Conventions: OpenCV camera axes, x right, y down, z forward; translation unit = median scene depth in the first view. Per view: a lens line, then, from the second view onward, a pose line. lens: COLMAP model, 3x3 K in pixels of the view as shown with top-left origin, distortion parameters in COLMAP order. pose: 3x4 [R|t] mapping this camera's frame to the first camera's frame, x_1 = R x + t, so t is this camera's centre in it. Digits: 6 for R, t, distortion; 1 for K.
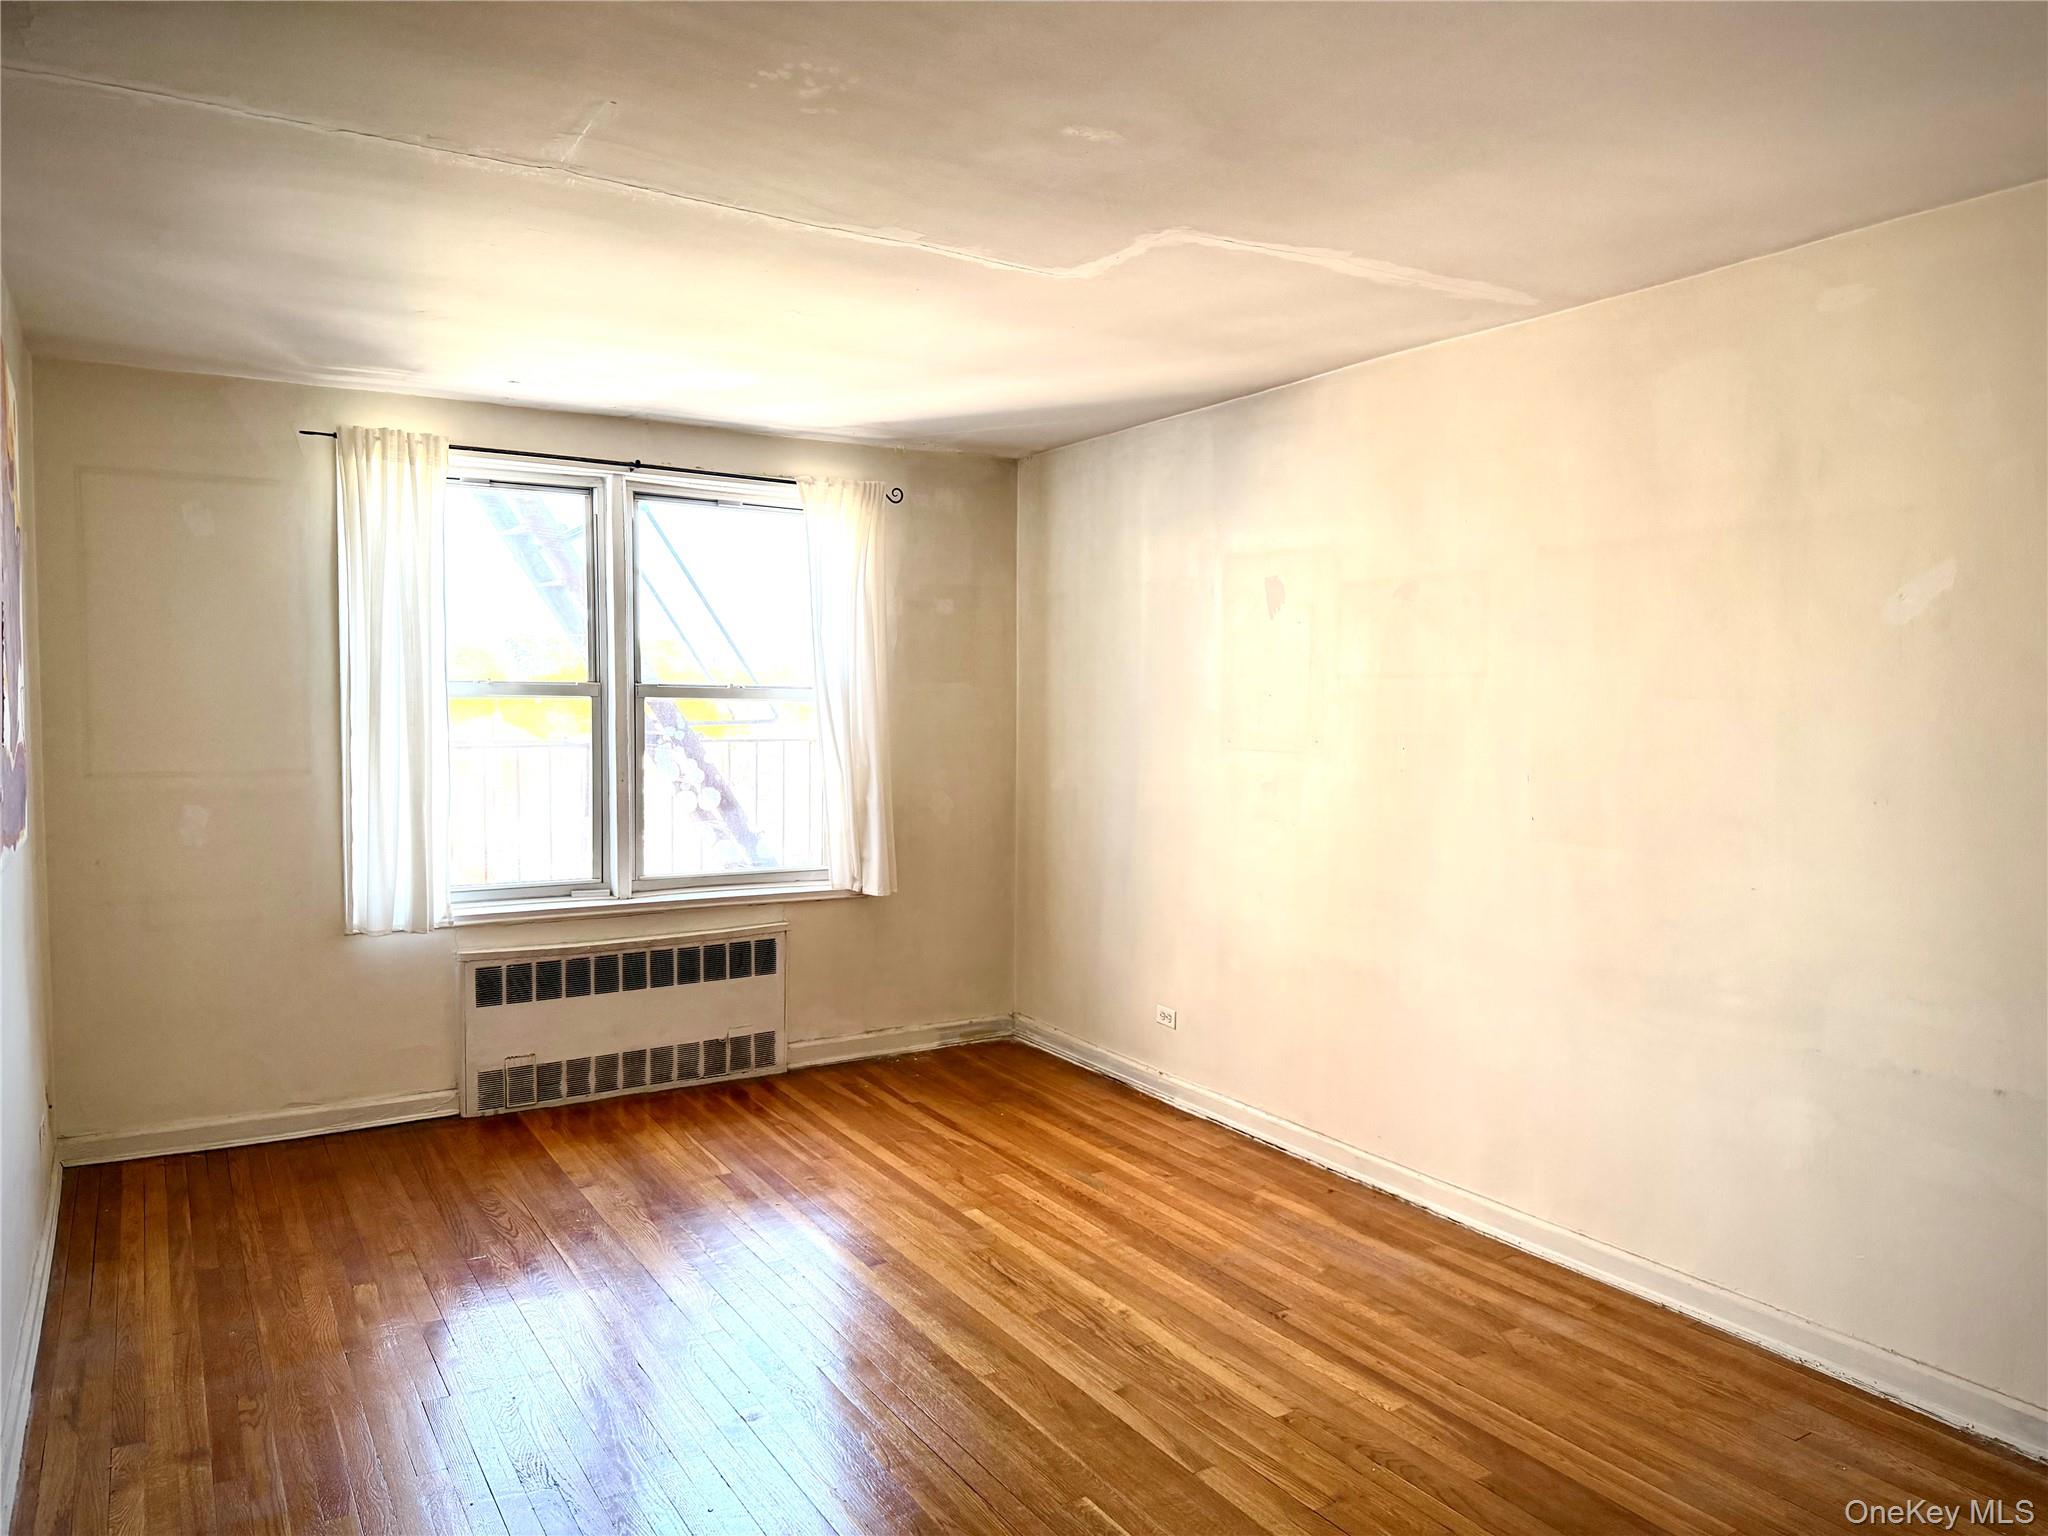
lens RADIAL K [[1433.9, 0, 1027.5], [0, 1433.9, 766.6], [0, 0, 1]] dist [0.036184, -0.040701]
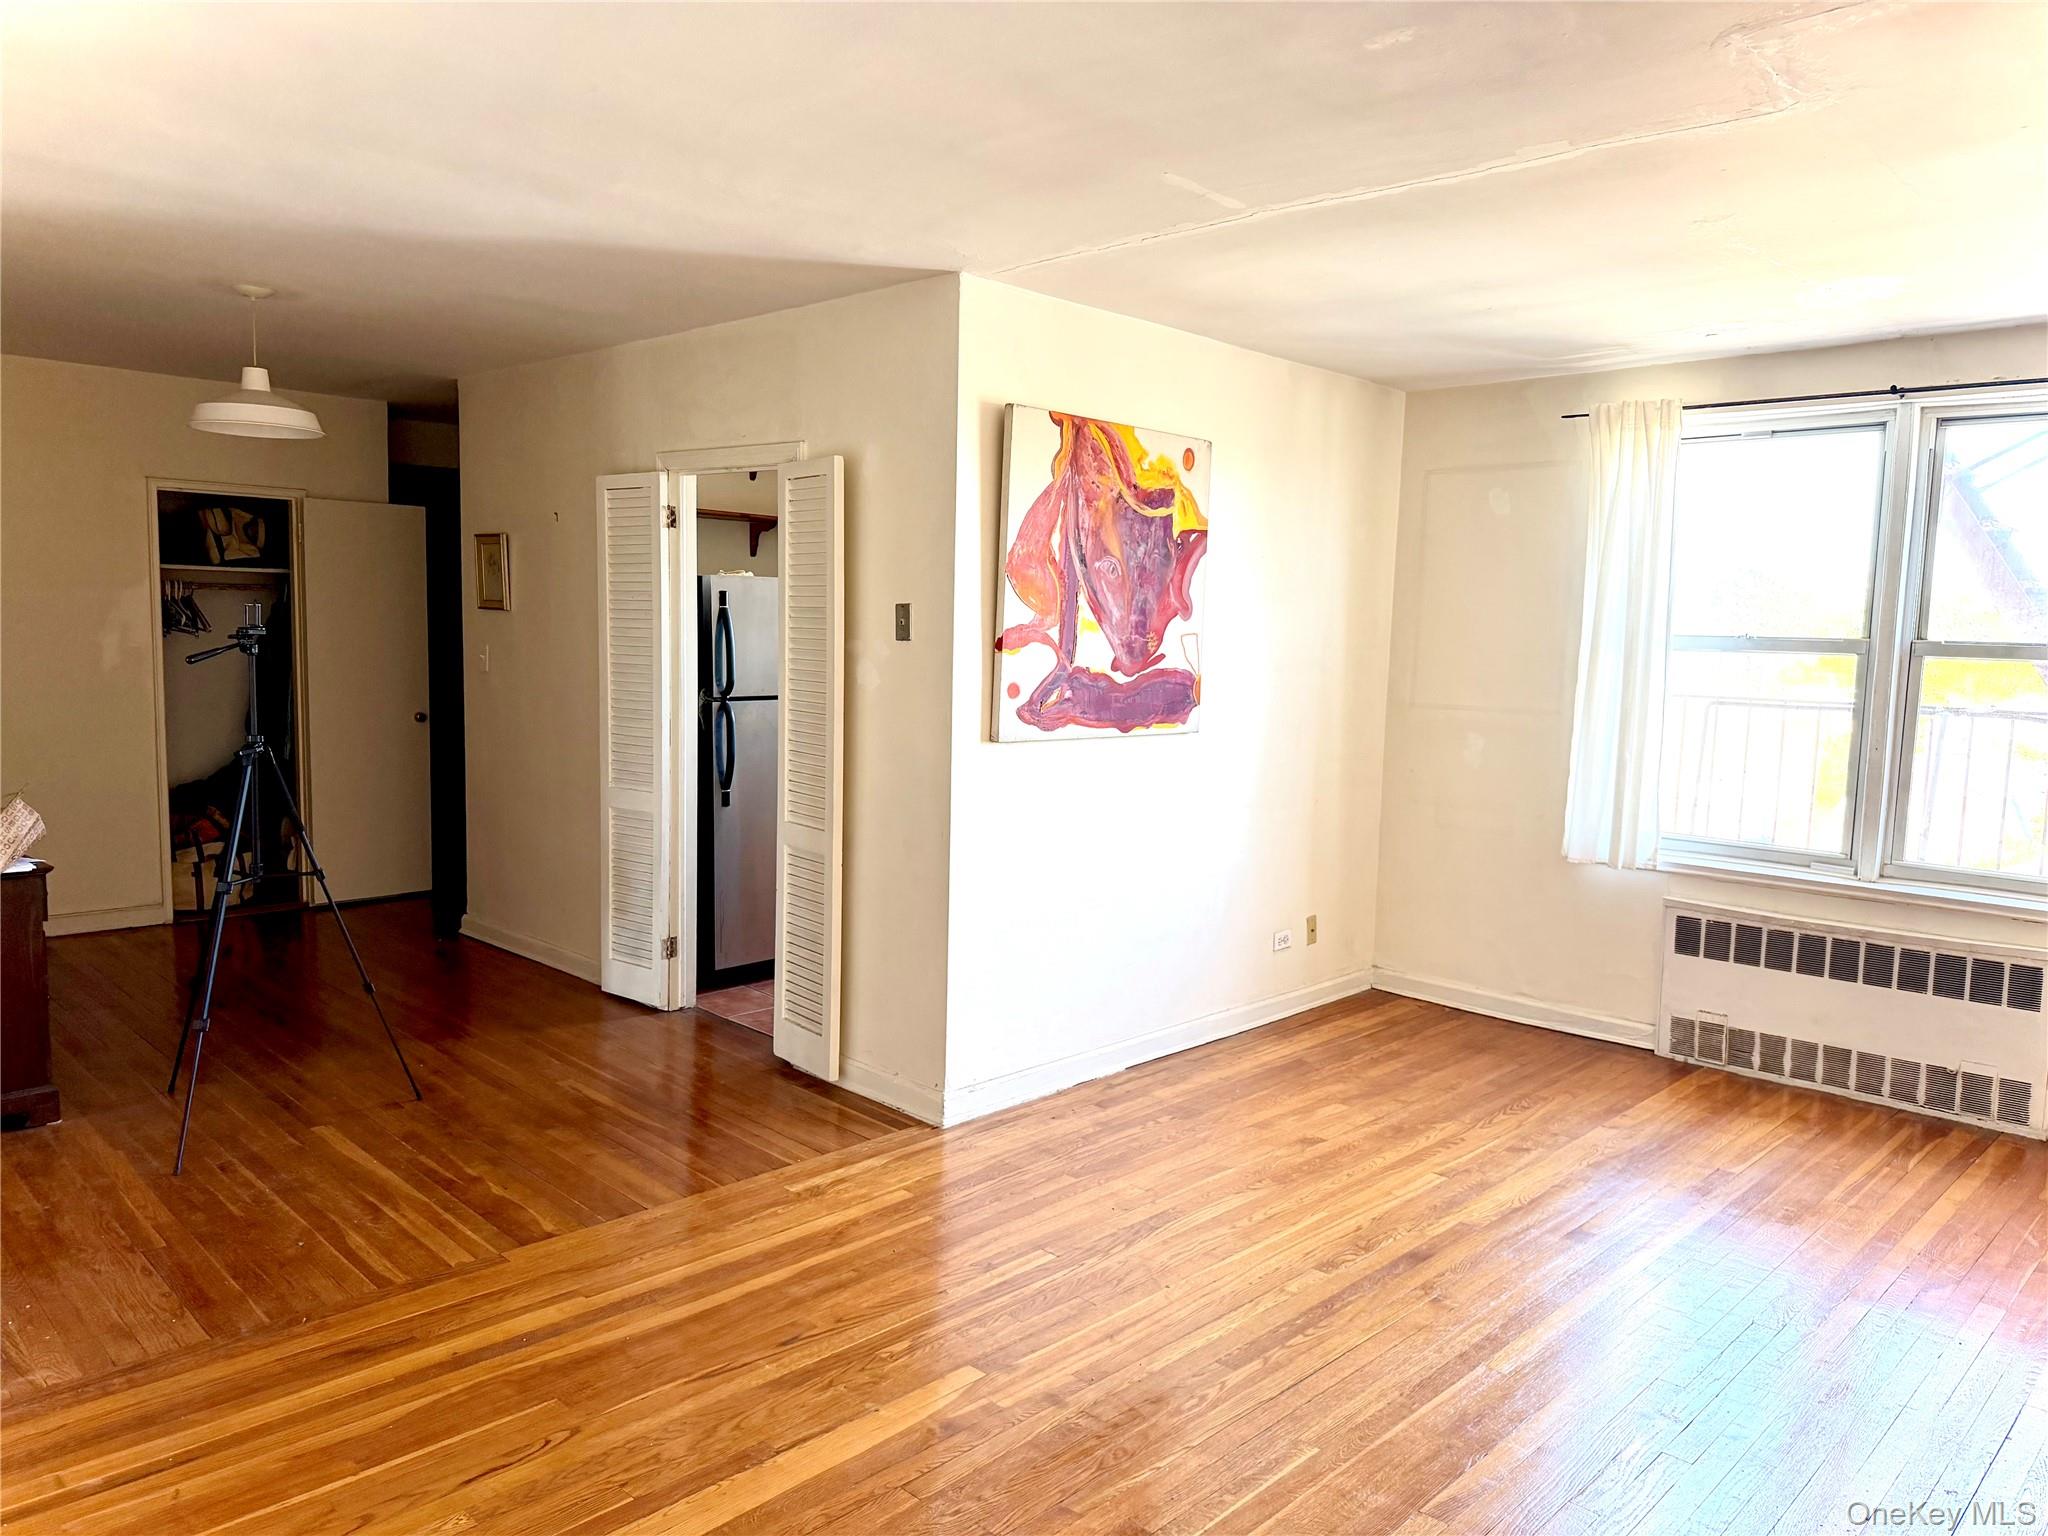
lens RADIAL K [[1433.9, 0, 1027.6], [0, 1433.9, 765.5], [0, 0, 1]] dist [0.036184, -0.040701]
pose [[0.253806, 0.091324, -0.962934, 0.500890], [-0.072213, 0.994544, 0.075289, -0.011020], [0.964556, 0.050427, 0.259016, 0.292619]]
